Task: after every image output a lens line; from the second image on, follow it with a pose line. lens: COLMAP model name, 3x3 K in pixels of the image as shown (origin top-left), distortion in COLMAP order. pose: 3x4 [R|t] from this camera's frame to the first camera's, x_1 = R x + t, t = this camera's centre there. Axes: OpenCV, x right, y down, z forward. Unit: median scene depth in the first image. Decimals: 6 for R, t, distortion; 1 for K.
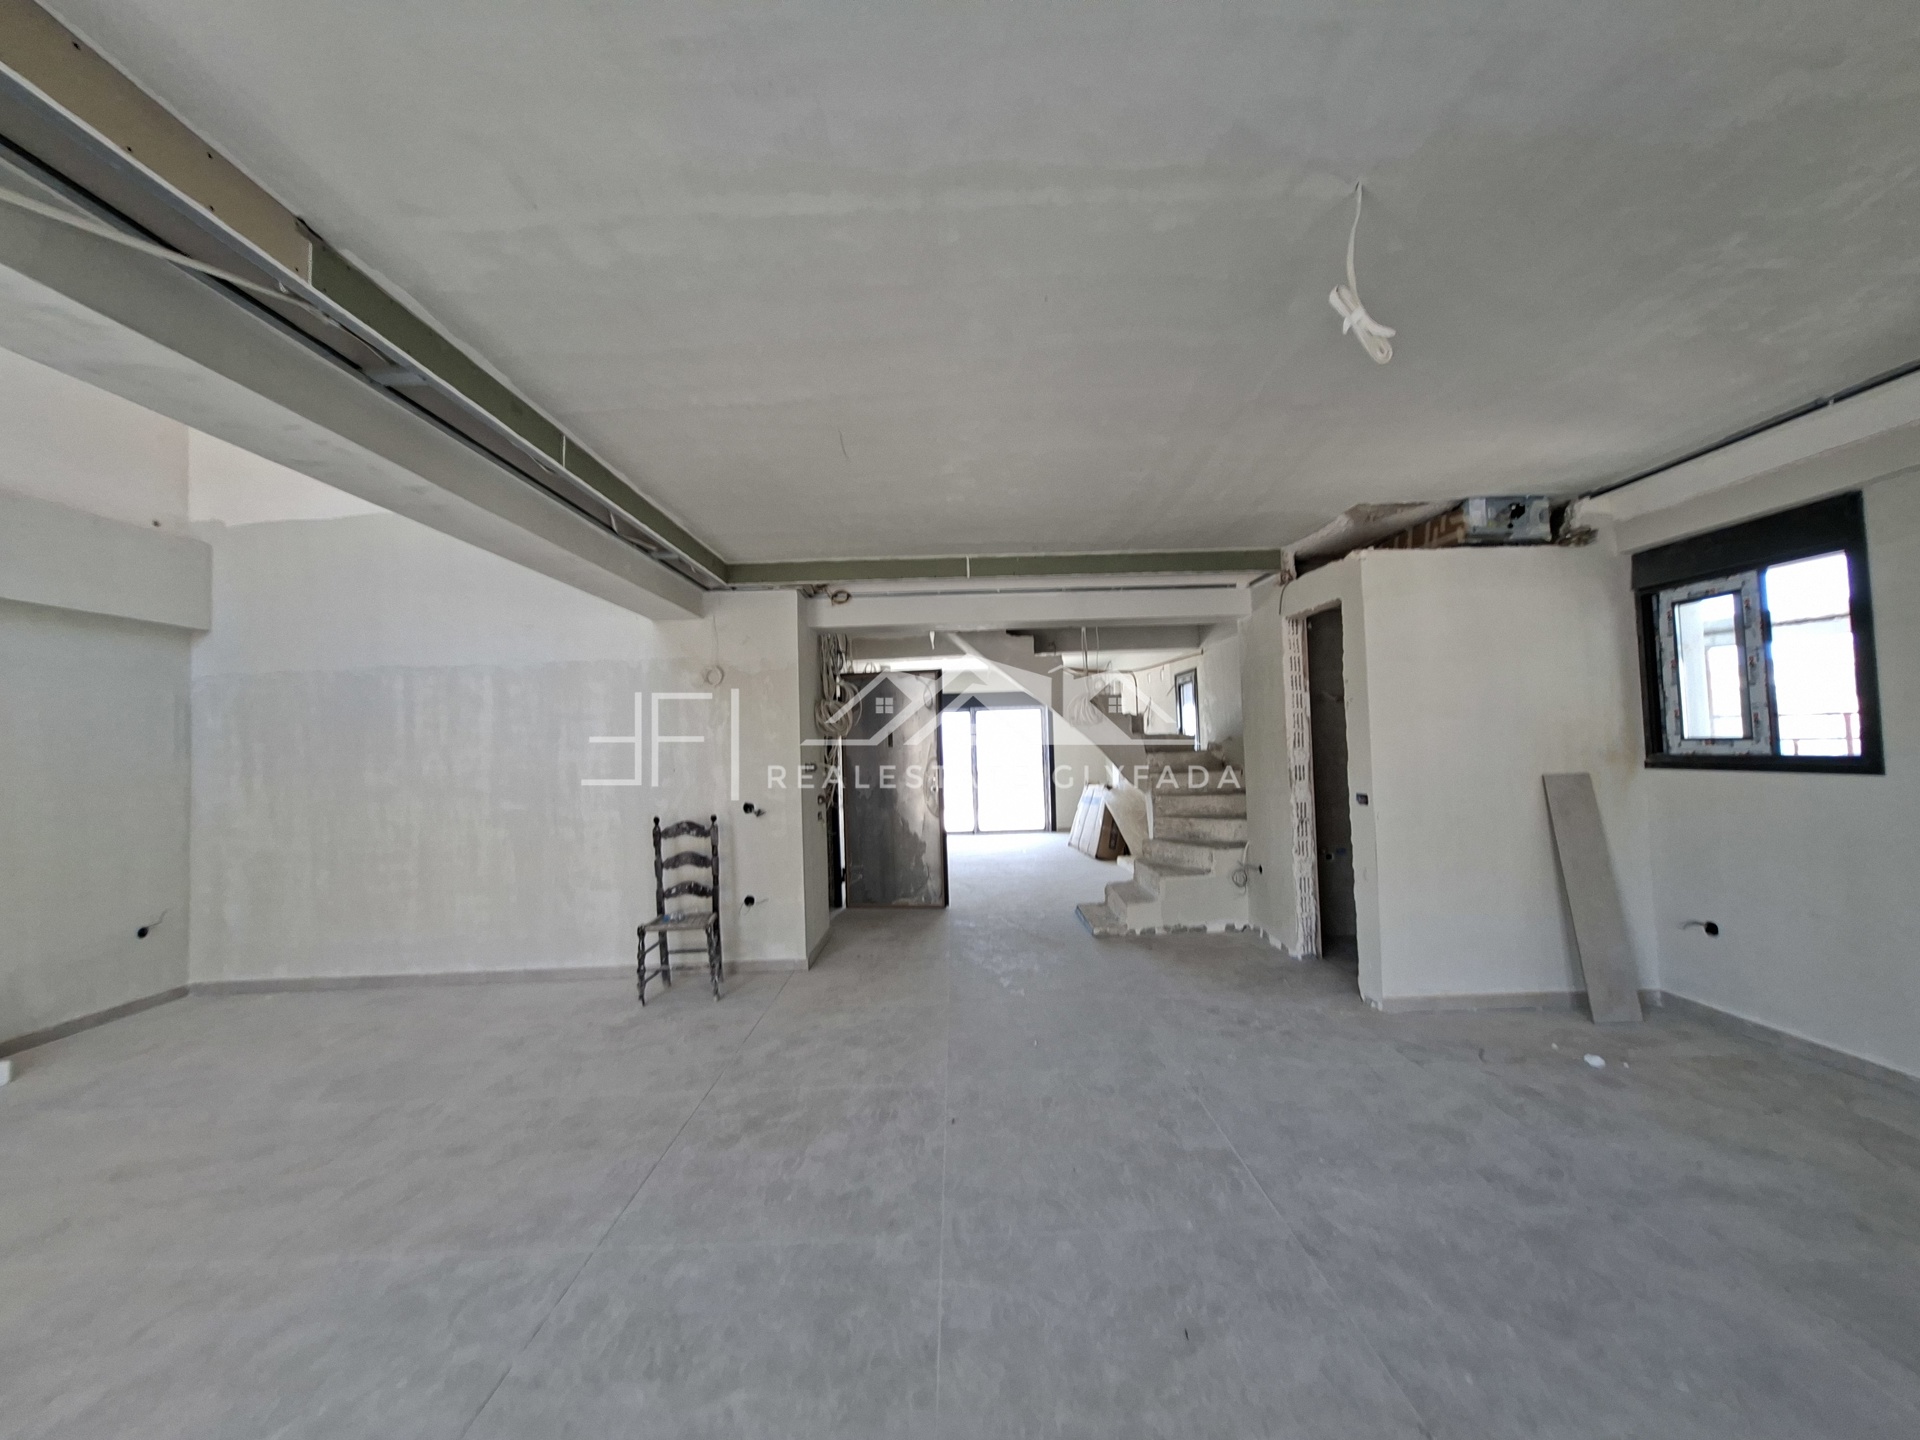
lens RADIAL K [[756.5, 0, 961.3], [0, 756.5, 717.7], [0, 0, 1]] dist [-0.005669, 0.001705]
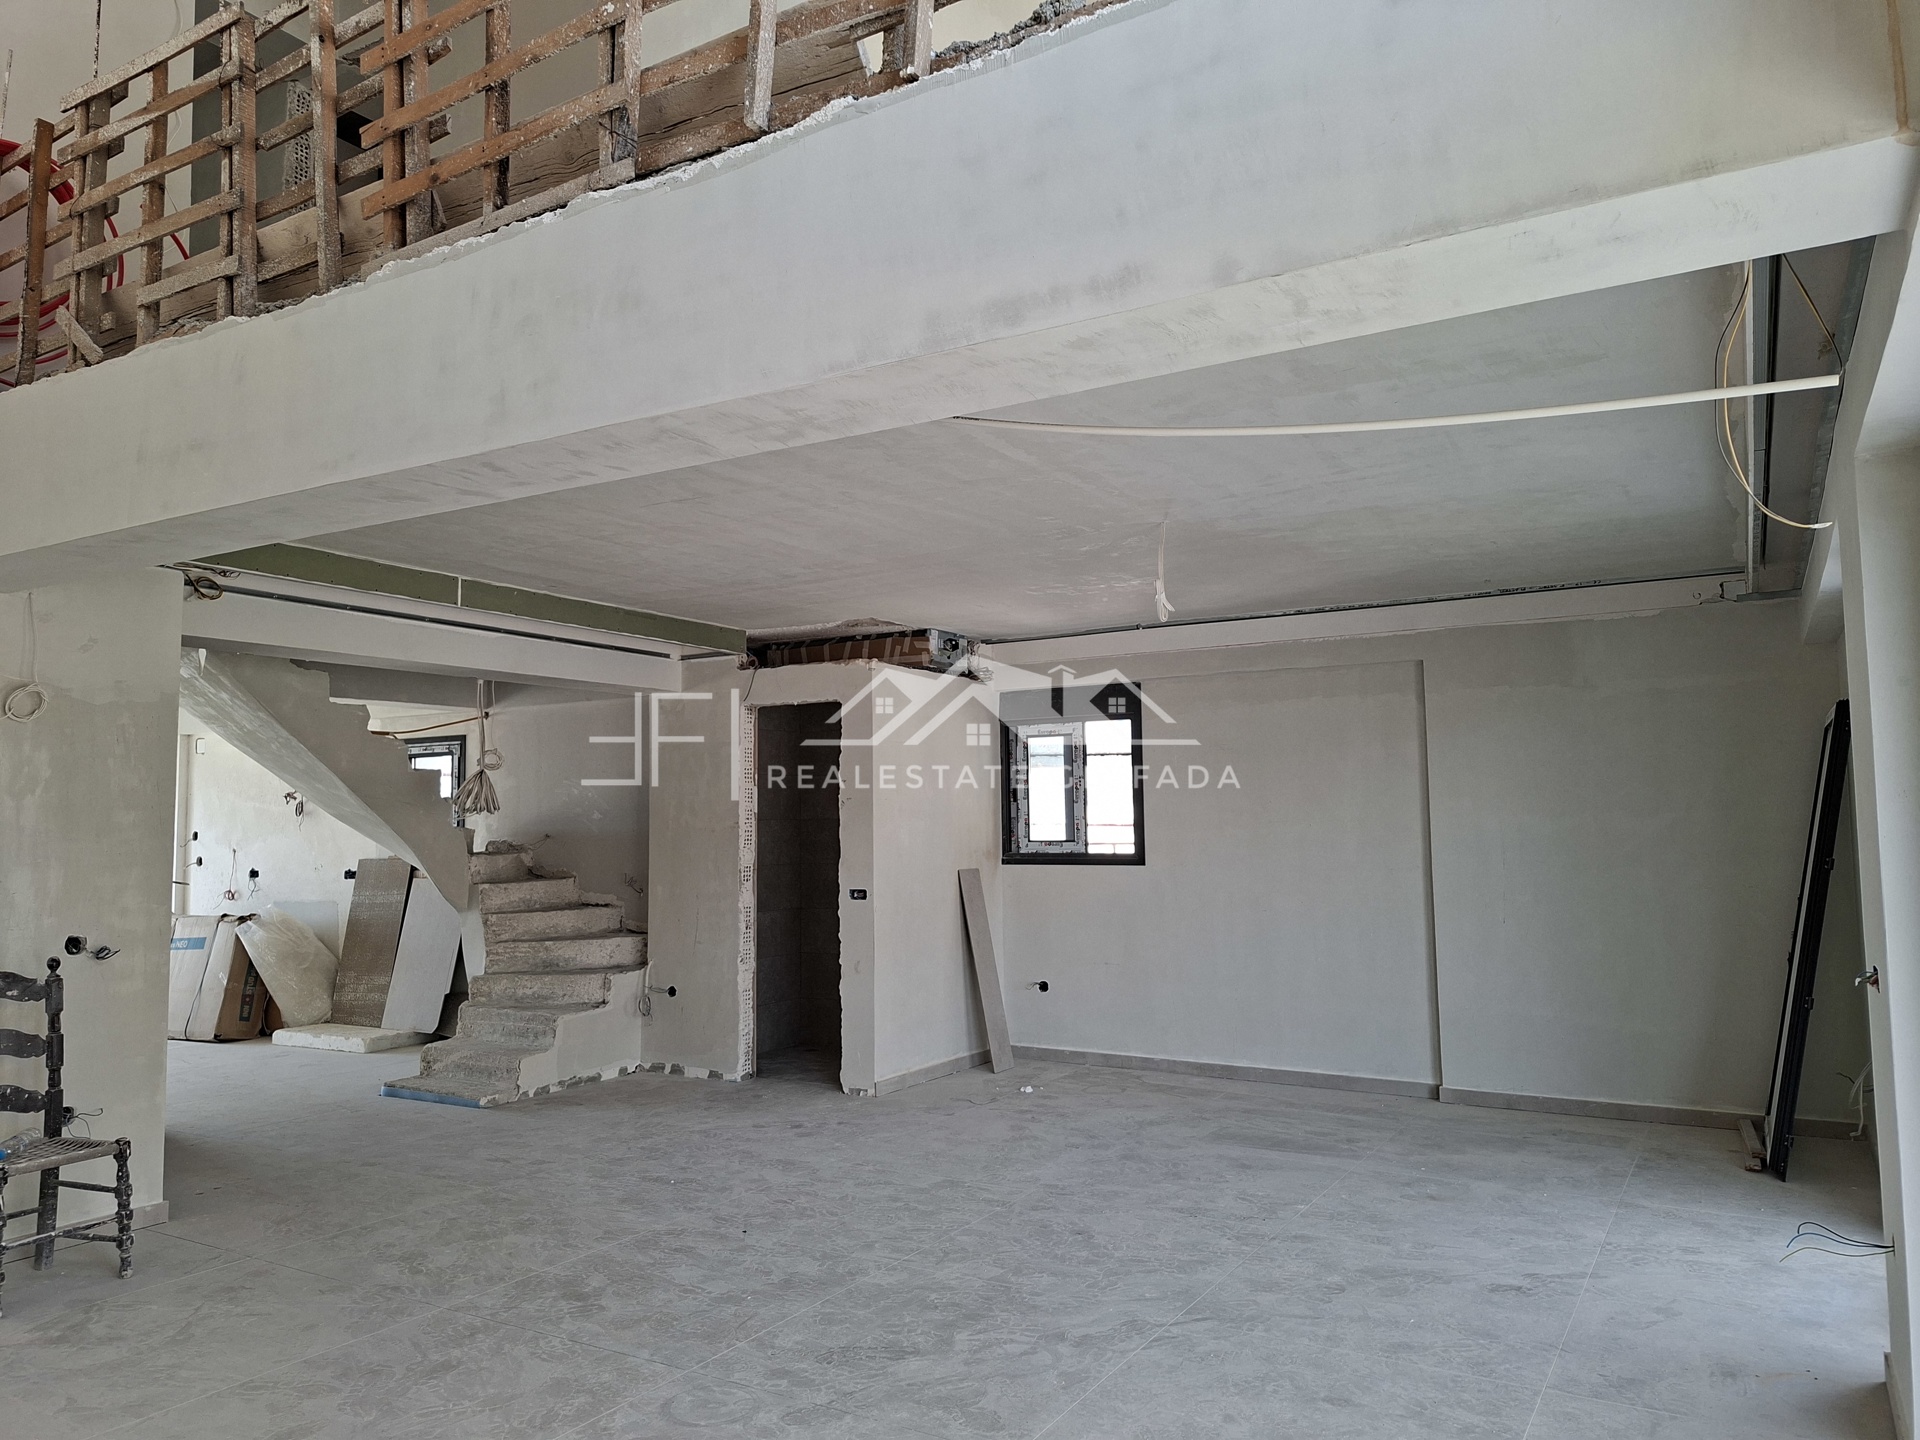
lens RADIAL K [[1341.6, 0, 949.9], [0, 1341.6, 703.5], [0, 0, 1]] dist [0.070601, -0.057618]
pose [[0.525219, 0.102670, 0.844751, -1.030965], [-0.037118, 0.994514, -0.097794, 0.021312], [-0.850157, 0.020008, 0.526149, -0.100406]]
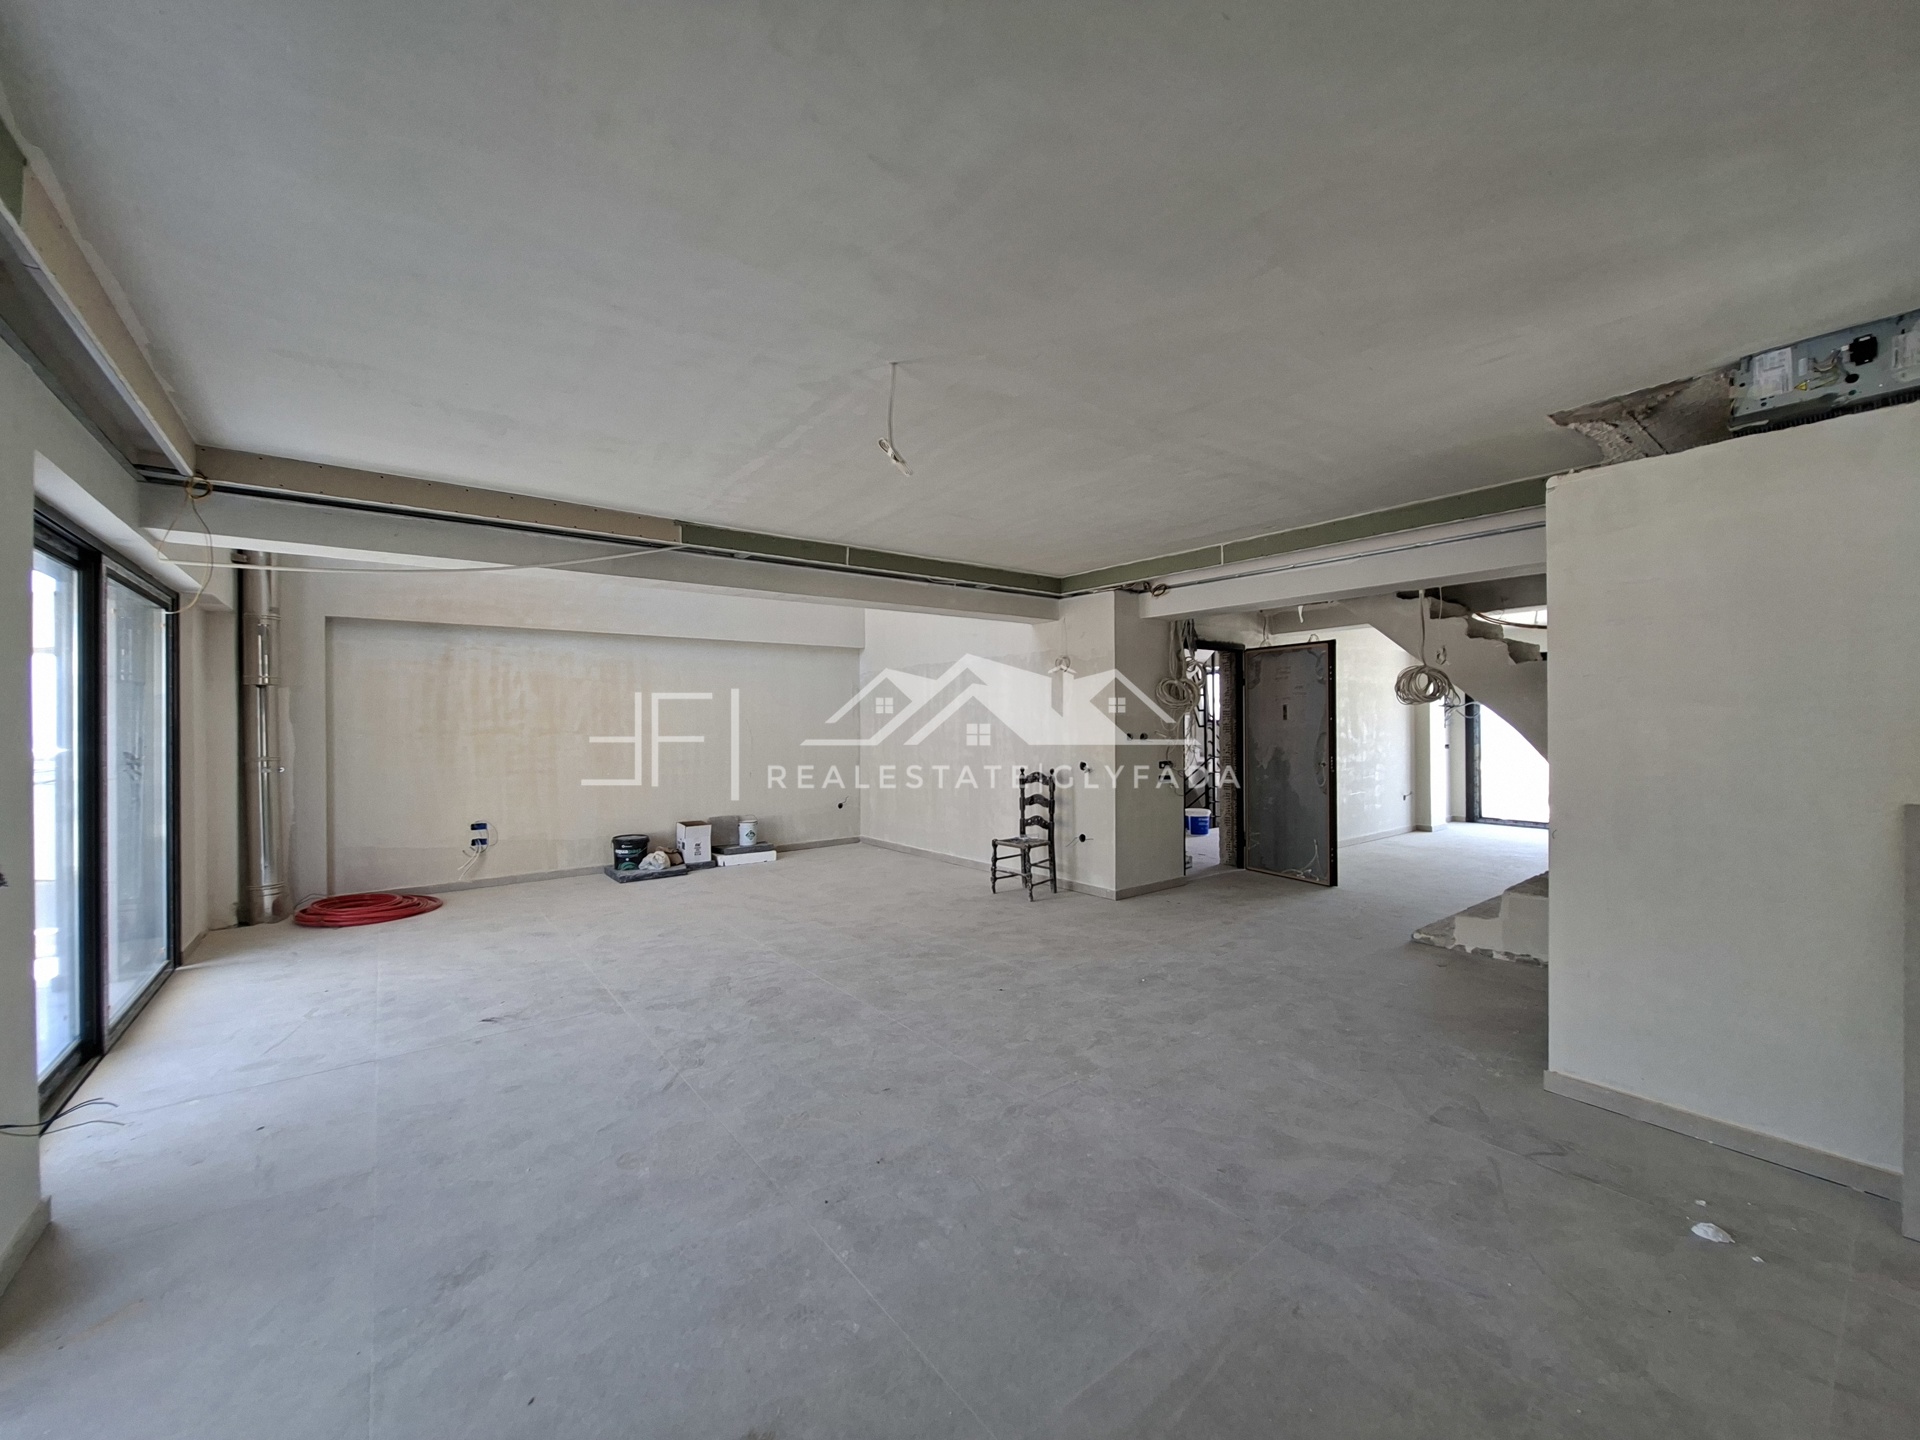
lens RADIAL K [[756.5, 0, 957.7], [0, 756.5, 712.0], [0, 0, 1]] dist [-0.005669, 0.001705]
pose [[0.598728, 0.016567, -0.800781, 0.791871], [0.019519, 0.999187, 0.035266, -0.028159], [0.800715, -0.036746, 0.597918, 0.079010]]
